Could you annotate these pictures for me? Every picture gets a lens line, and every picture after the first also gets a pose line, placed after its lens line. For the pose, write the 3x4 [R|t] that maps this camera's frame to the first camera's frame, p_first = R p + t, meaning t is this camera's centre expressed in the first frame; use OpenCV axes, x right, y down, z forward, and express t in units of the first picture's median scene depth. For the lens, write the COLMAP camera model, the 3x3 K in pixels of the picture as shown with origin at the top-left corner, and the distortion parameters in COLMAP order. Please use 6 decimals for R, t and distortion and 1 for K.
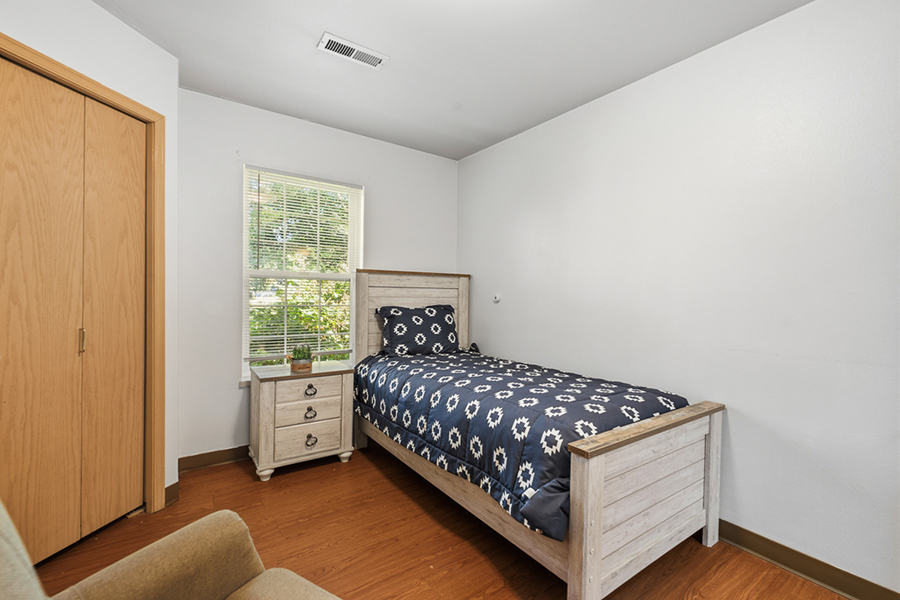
lens RADIAL K [[390.5, 0, 450.0], [0, 390.5, 300.0], [0, 0, 1]] dist [-0.000530, 0.000018]
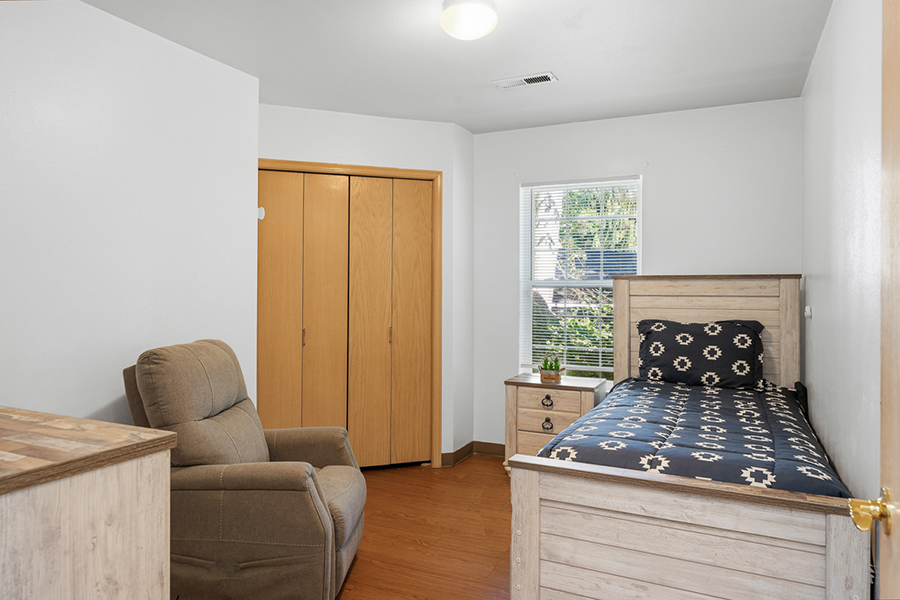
lens RADIAL K [[618.1, 0, 455.1], [0, 618.1, 286.2], [0, 0, 1]] dist [-0.001959, -0.000764]
pose [[0.476912, -0.019180, -0.878742, 0.923192], [-0.009129, 0.999600, -0.026773, -0.018178], [0.878904, 0.020790, 0.476546, 0.031992]]
